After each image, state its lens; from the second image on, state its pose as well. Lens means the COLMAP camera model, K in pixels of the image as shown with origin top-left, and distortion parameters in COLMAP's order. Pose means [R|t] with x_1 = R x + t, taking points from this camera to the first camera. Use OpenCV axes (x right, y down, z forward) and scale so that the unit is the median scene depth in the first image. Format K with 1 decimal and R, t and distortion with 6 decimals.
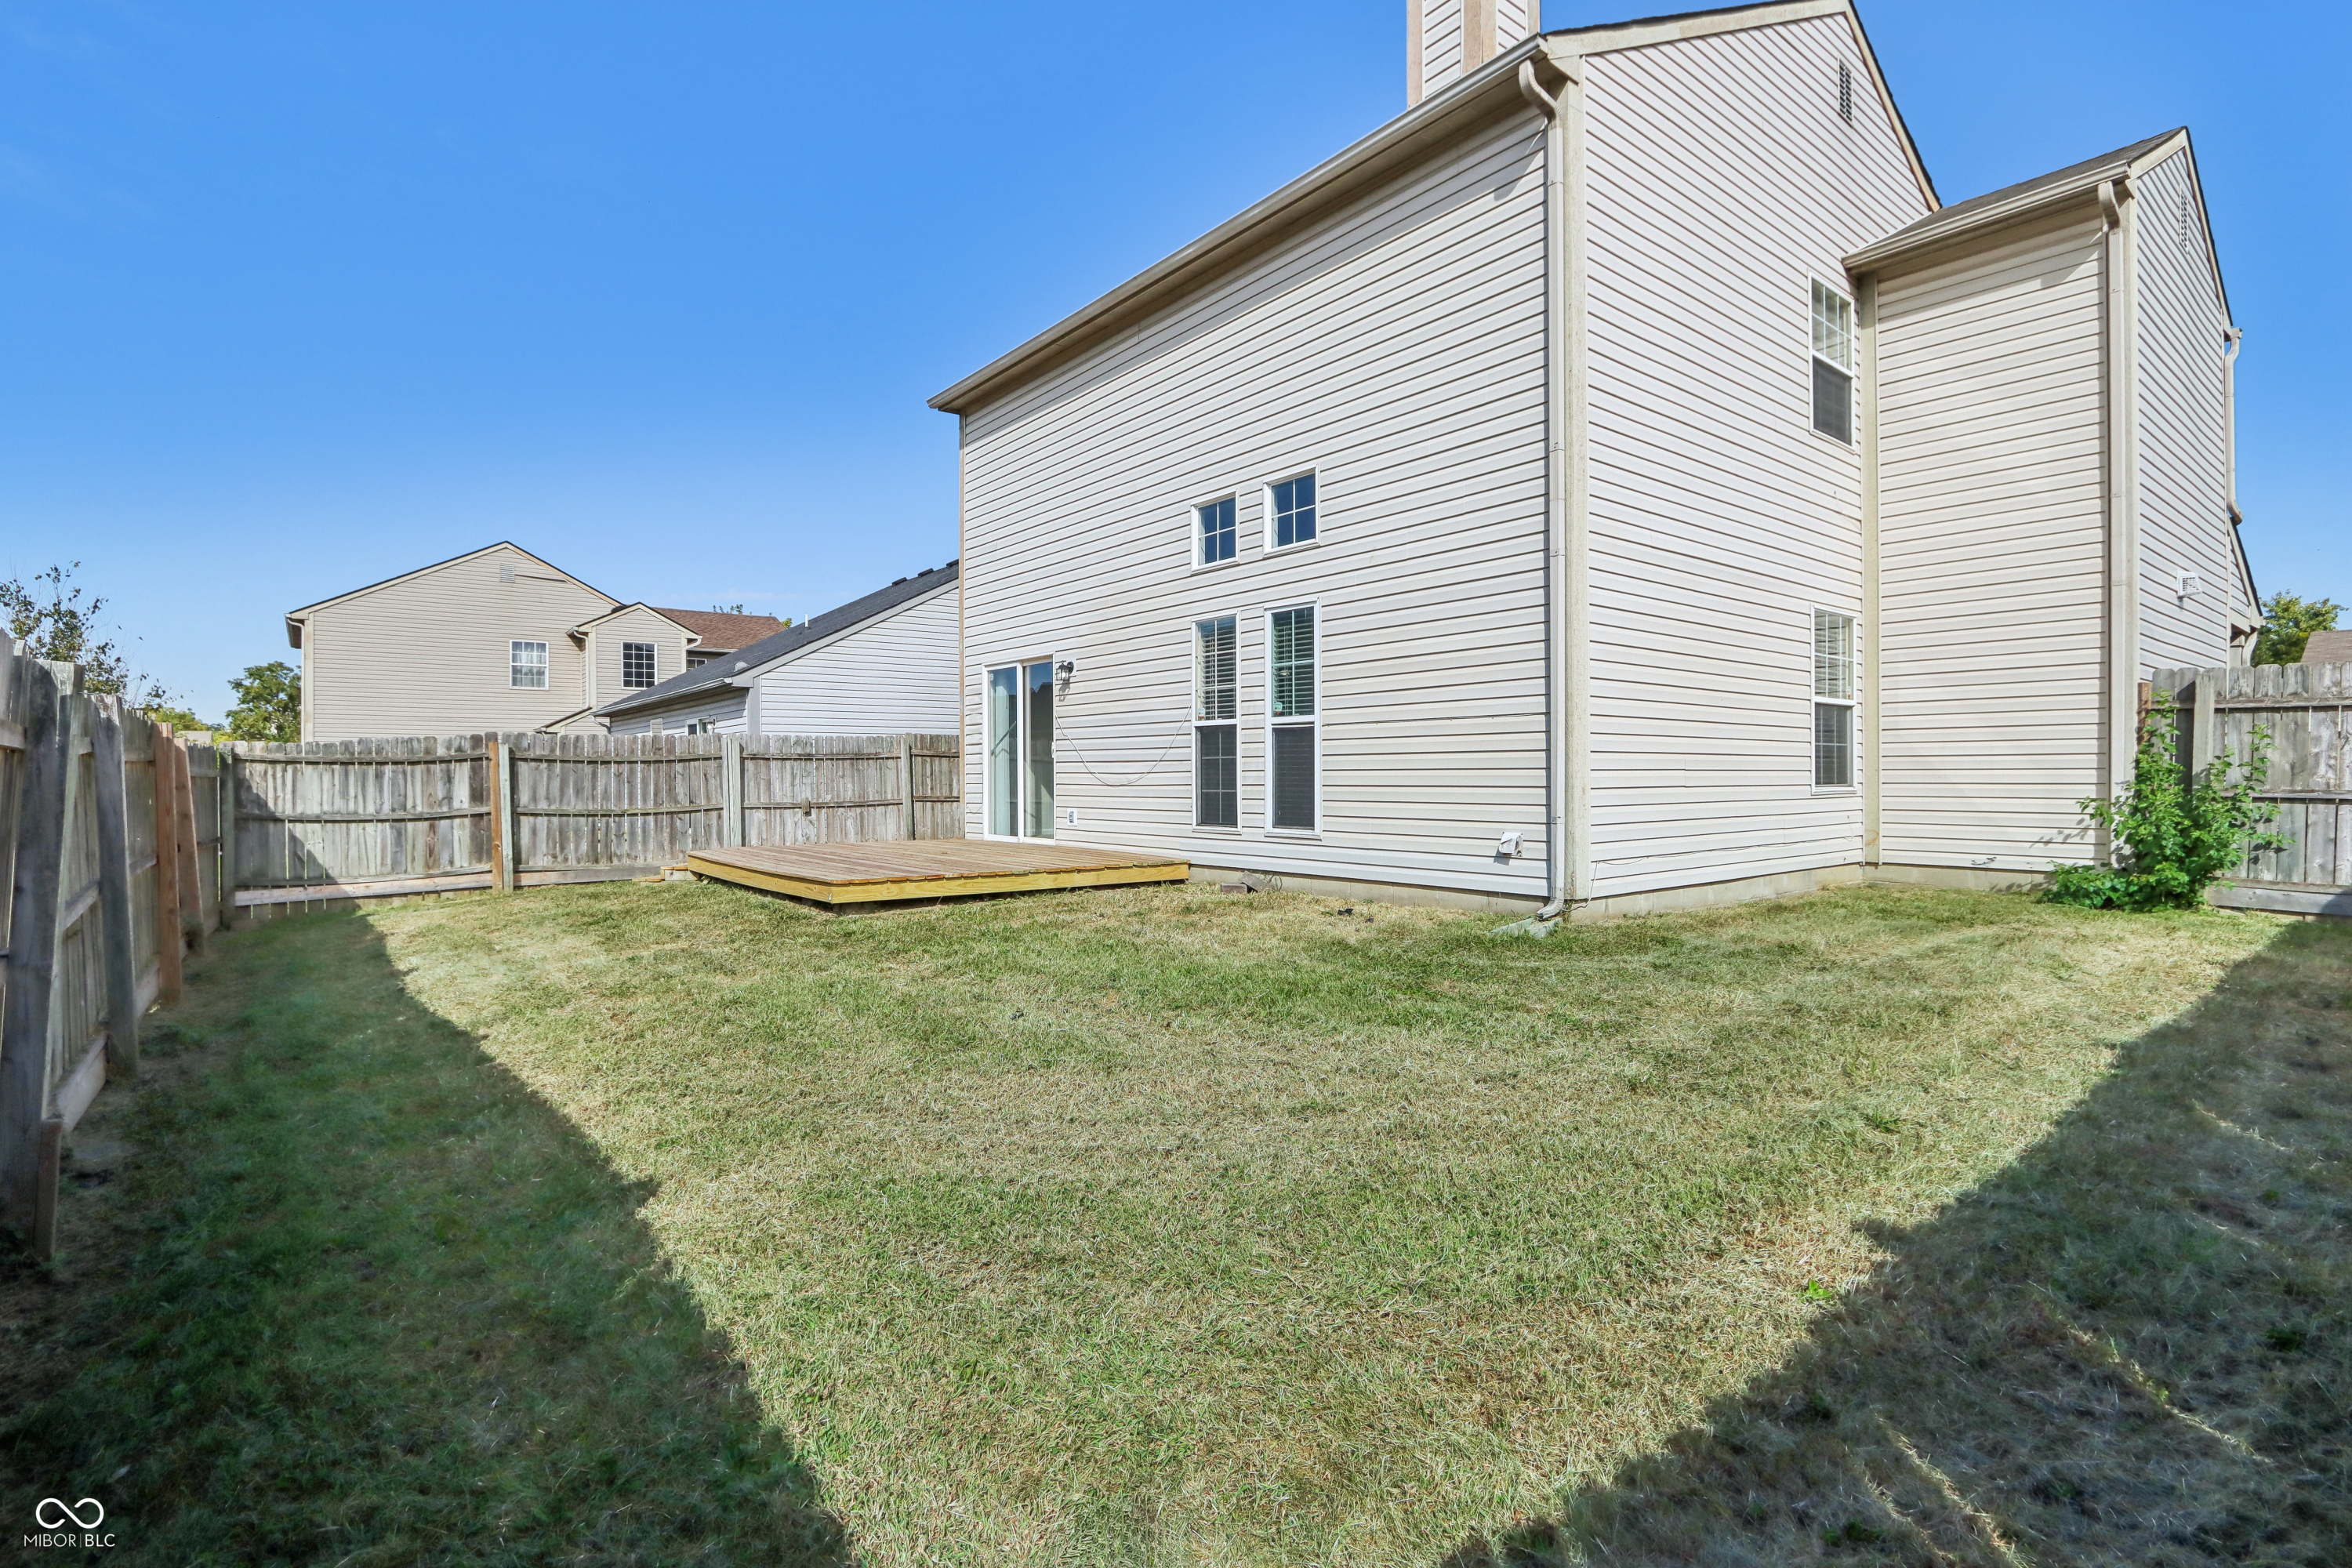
lens RADIAL K [[1104.7, 0, 1184.0], [0, 1104.7, 794.3], [0, 0, 1]] dist [-0.013224, 0.001703]
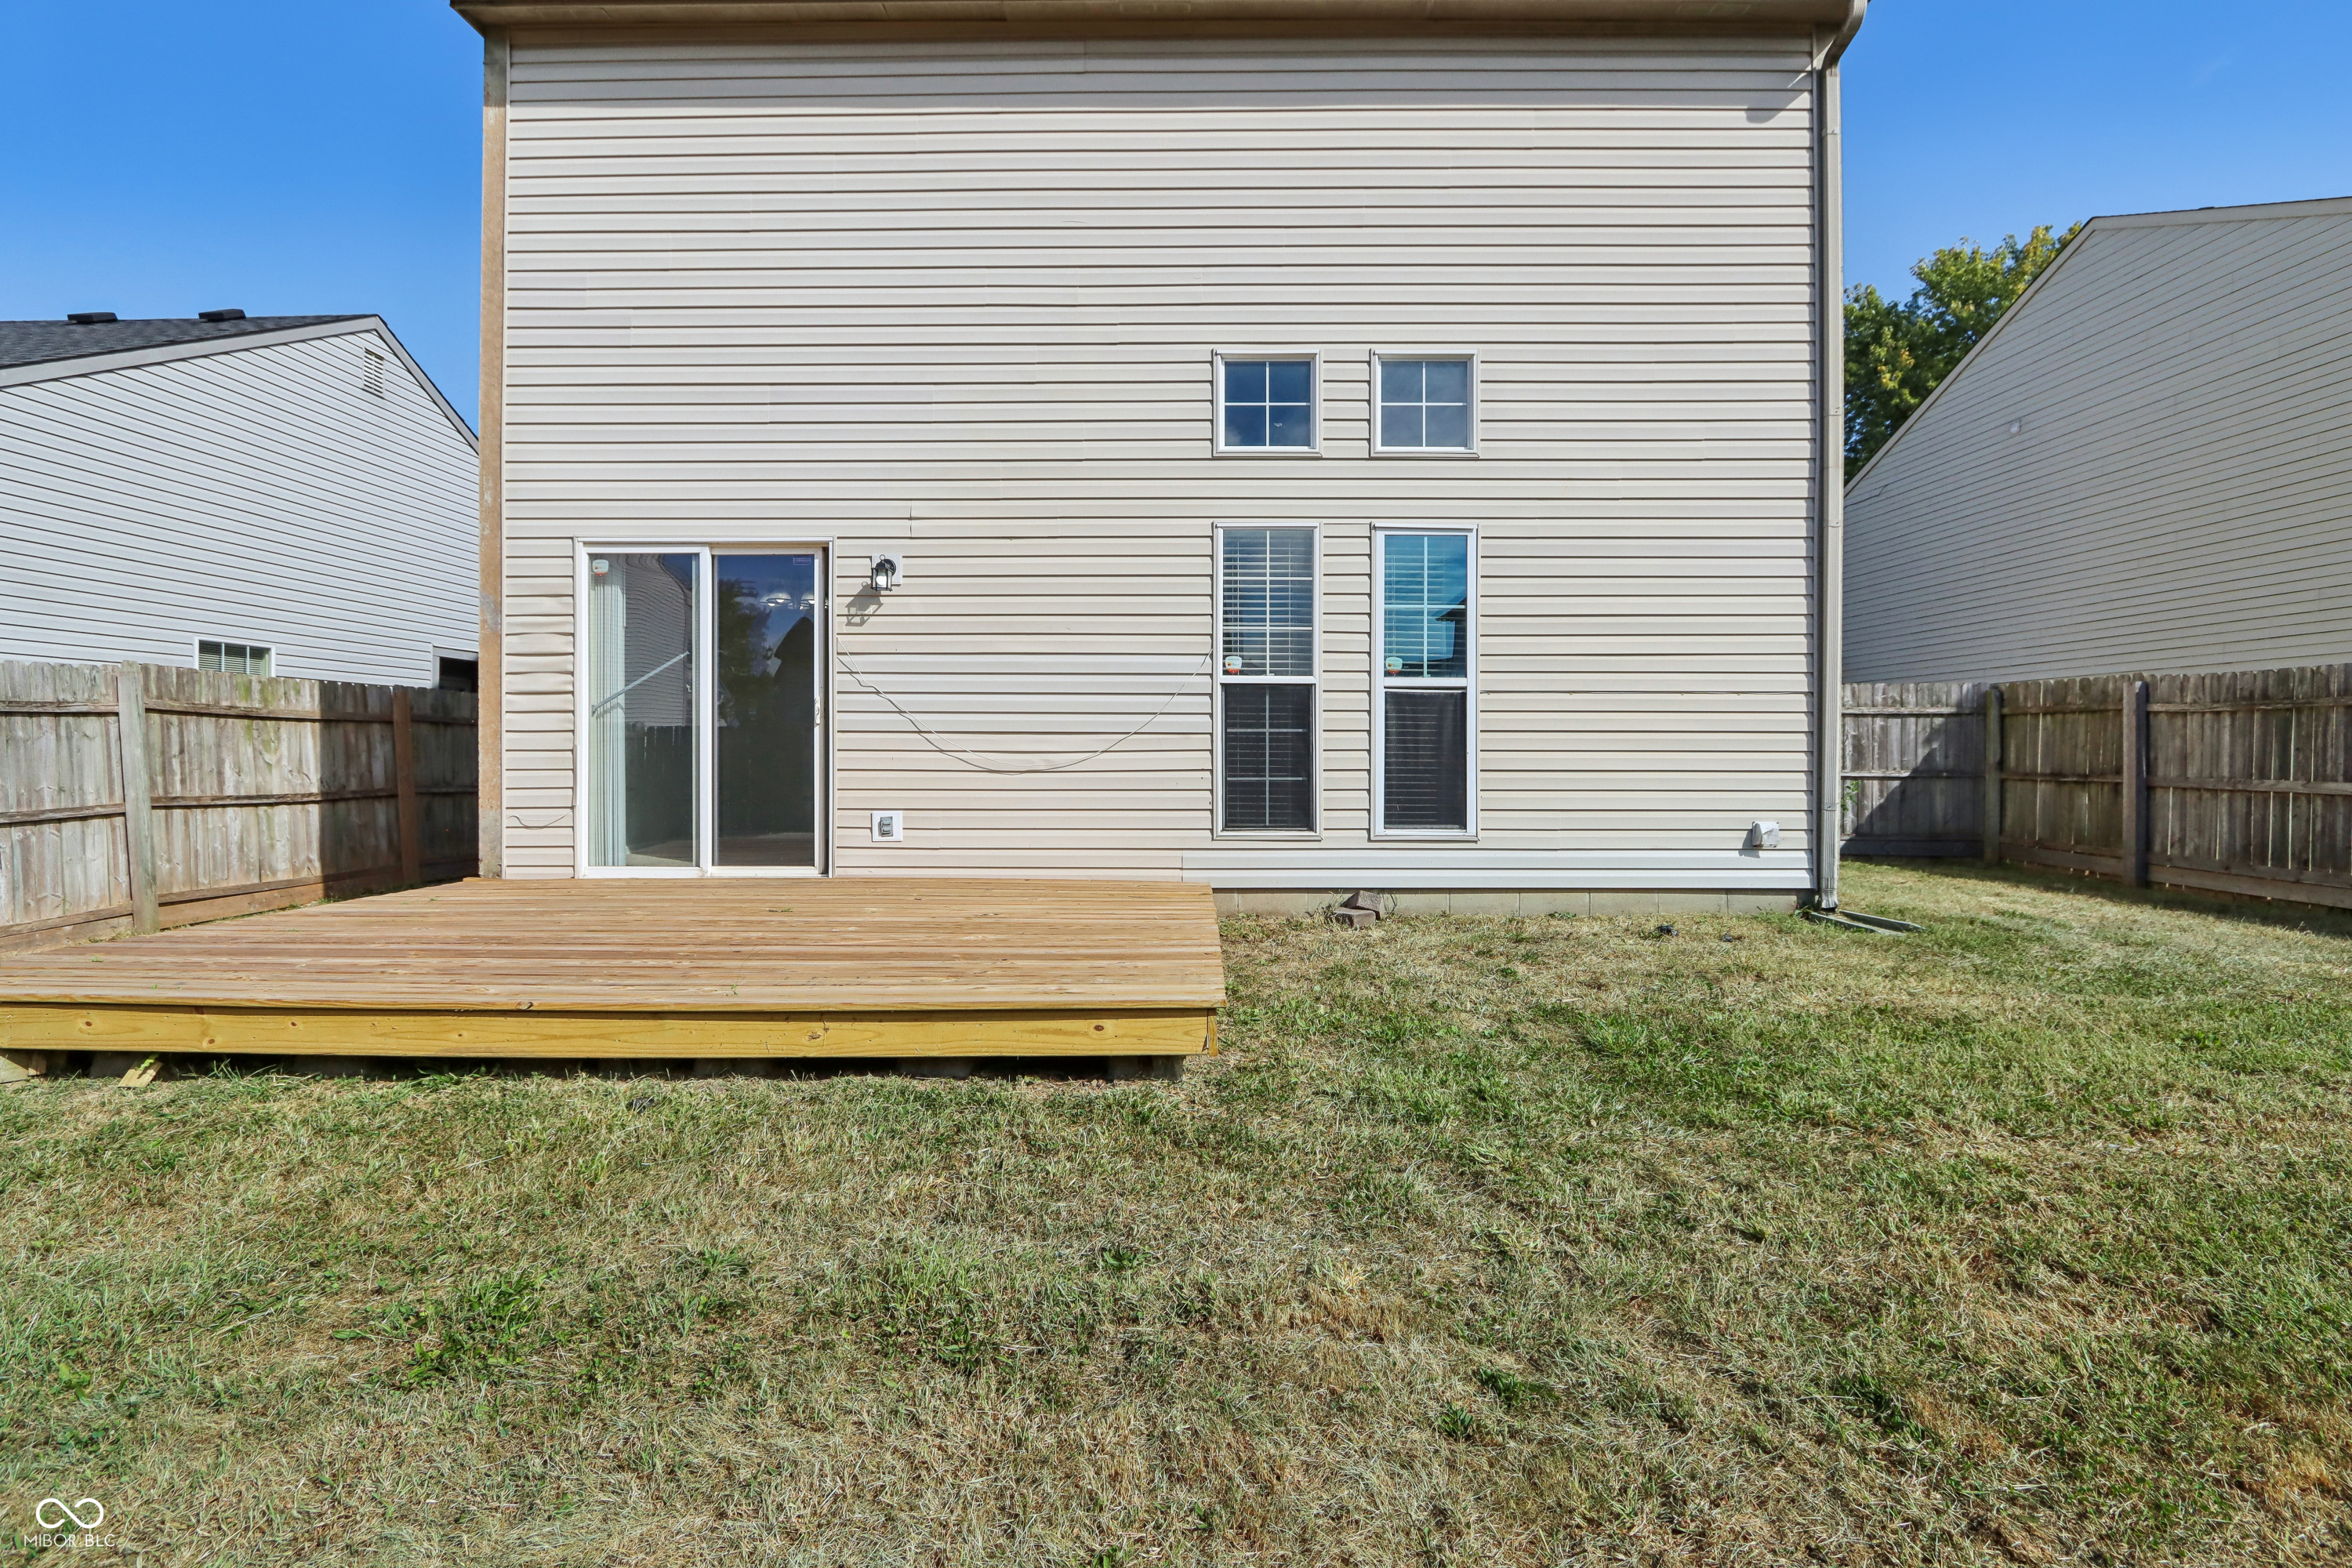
lens RADIAL K [[1104.7, 0, 1178.0], [0, 1104.7, 768.2], [0, 0, 1]] dist [-0.013224, 0.001703]
pose [[0.629522, -0.001113, 0.776982, -0.555253], [0.008880, 0.999944, -0.005762, -0.006577], [-0.776932, 0.010527, 0.629497, 0.627544]]
